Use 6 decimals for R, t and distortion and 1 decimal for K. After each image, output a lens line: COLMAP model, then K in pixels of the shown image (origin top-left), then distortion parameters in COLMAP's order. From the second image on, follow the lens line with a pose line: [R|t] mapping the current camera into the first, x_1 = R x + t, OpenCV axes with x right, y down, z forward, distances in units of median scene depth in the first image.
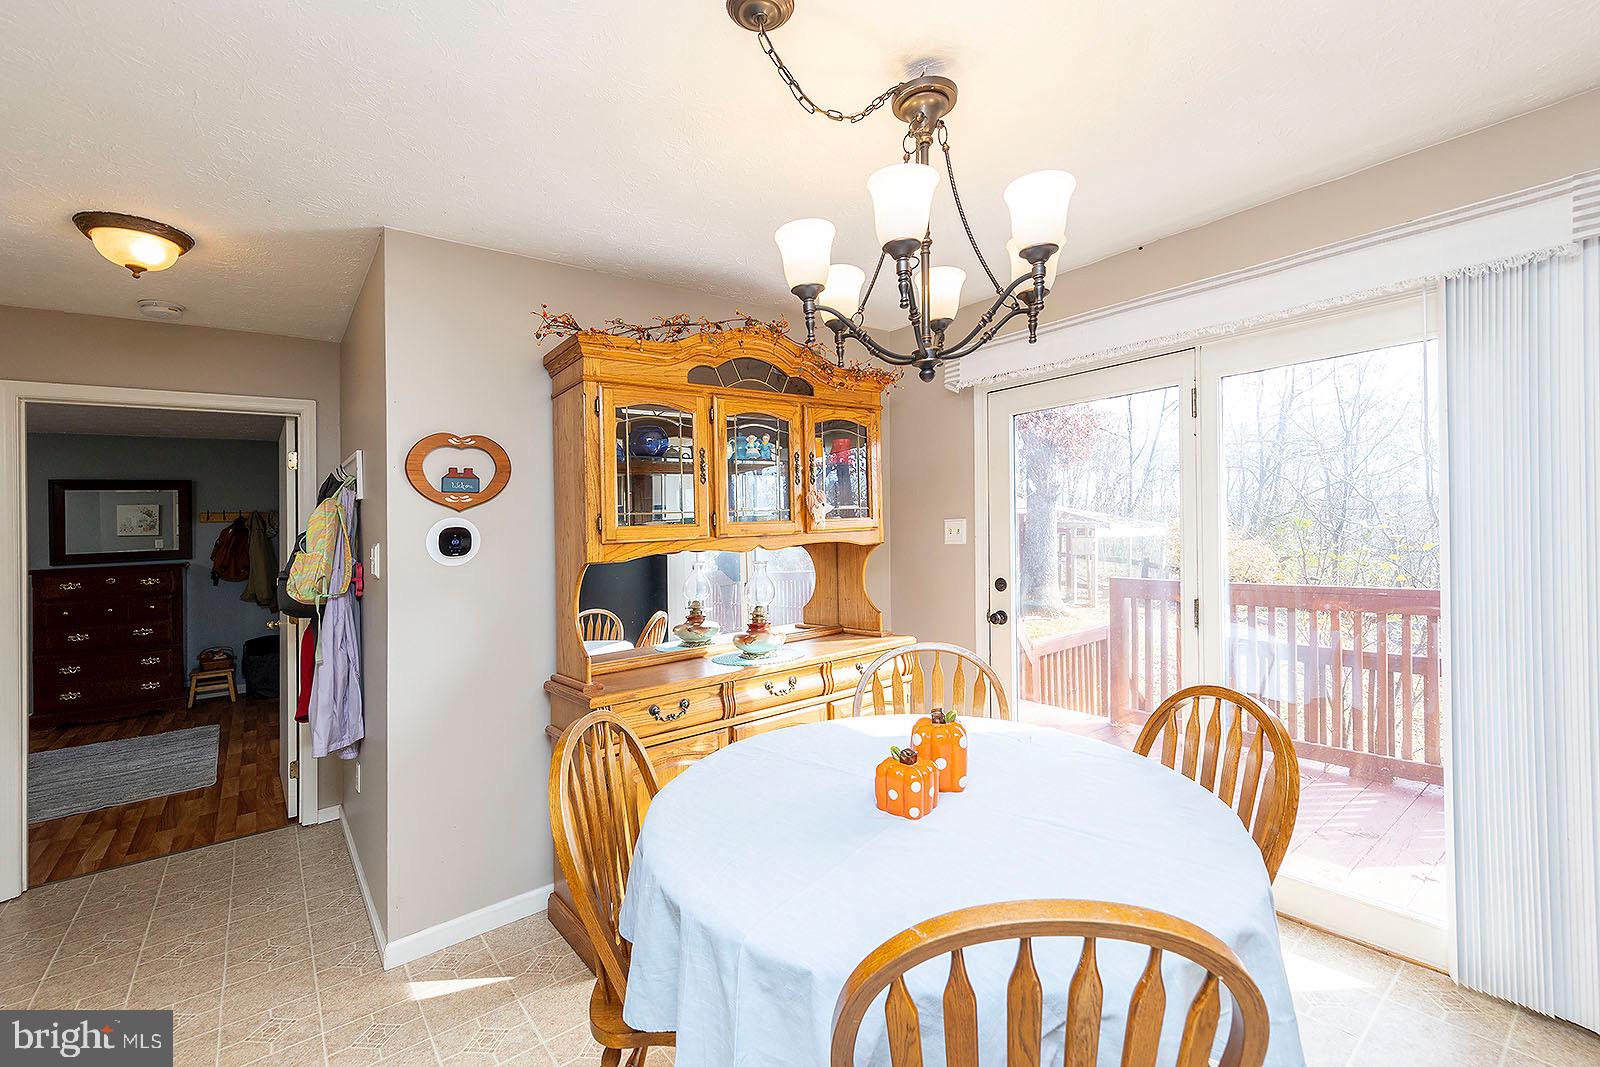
lens RADIAL K [[677.0, 0, 815.3], [0, 677.0, 506.3], [0, 0, 1]] dist [0.004130, -0.000927]
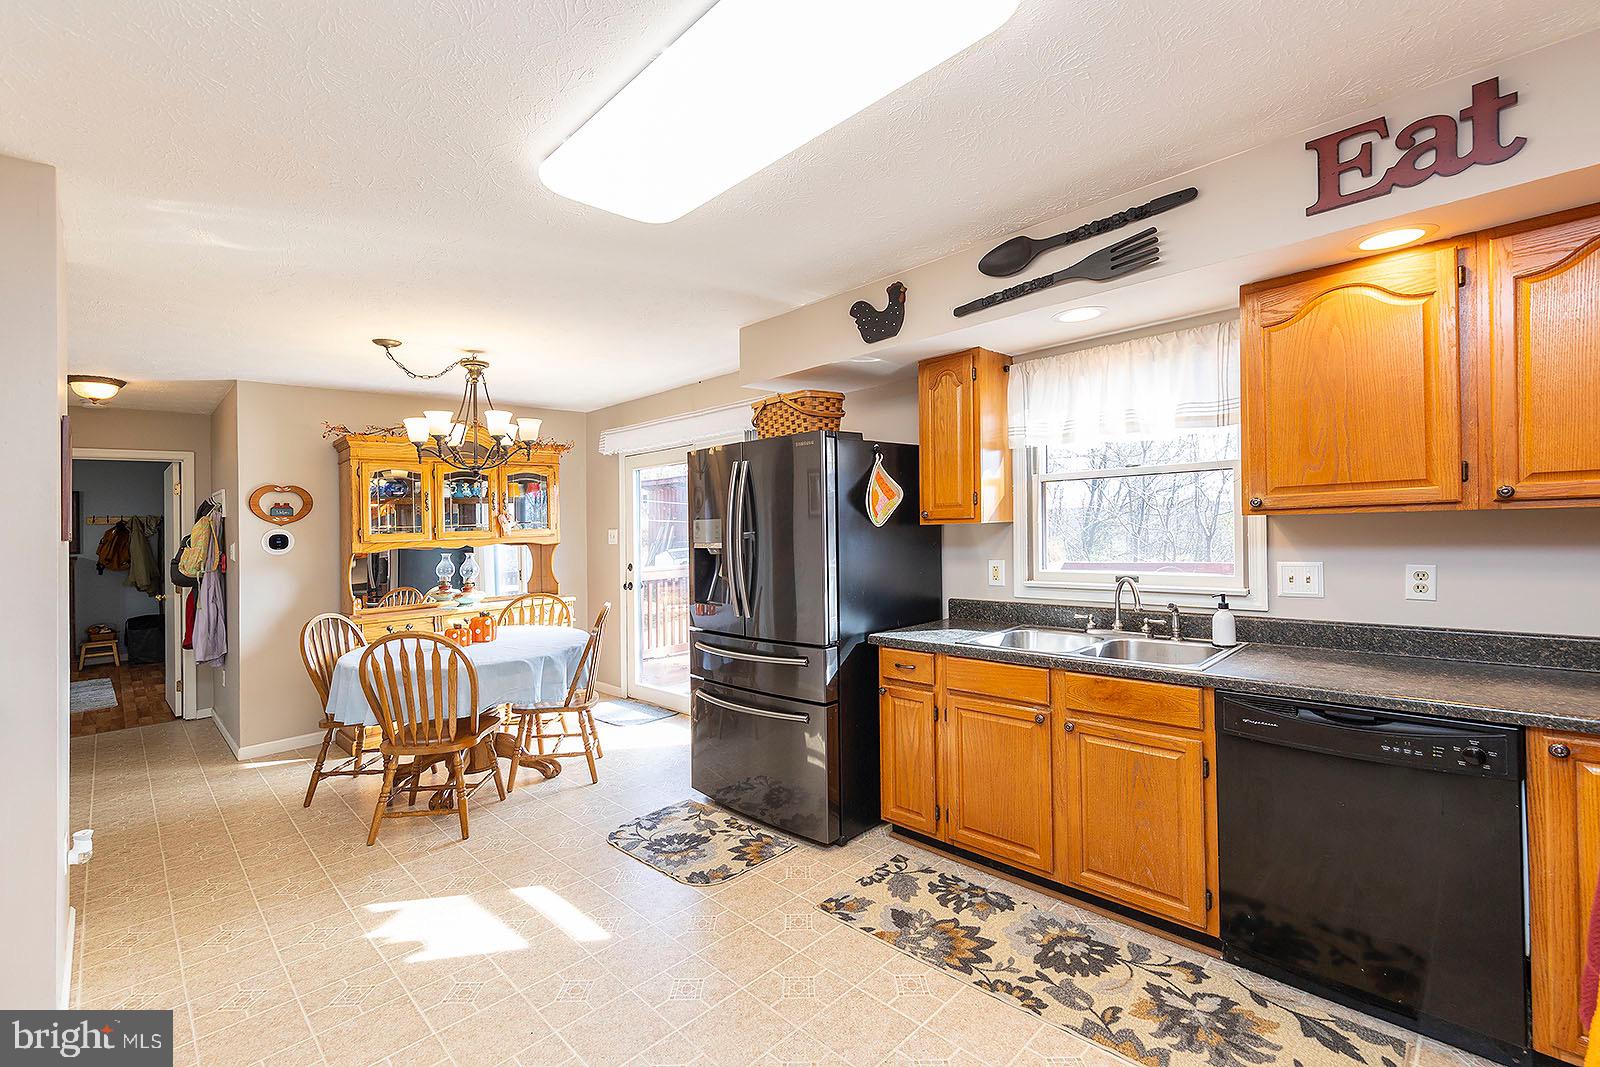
lens RADIAL K [[677.0, 0, 817.2], [0, 677.0, 519.2], [0, 0, 1]] dist [0.004130, -0.000927]
pose [[0.992492, 0.007886, 0.122055, 0.627891], [-0.010169, 0.999784, 0.018099, -0.051871], [-0.121886, -0.019204, 0.992358, -0.915362]]
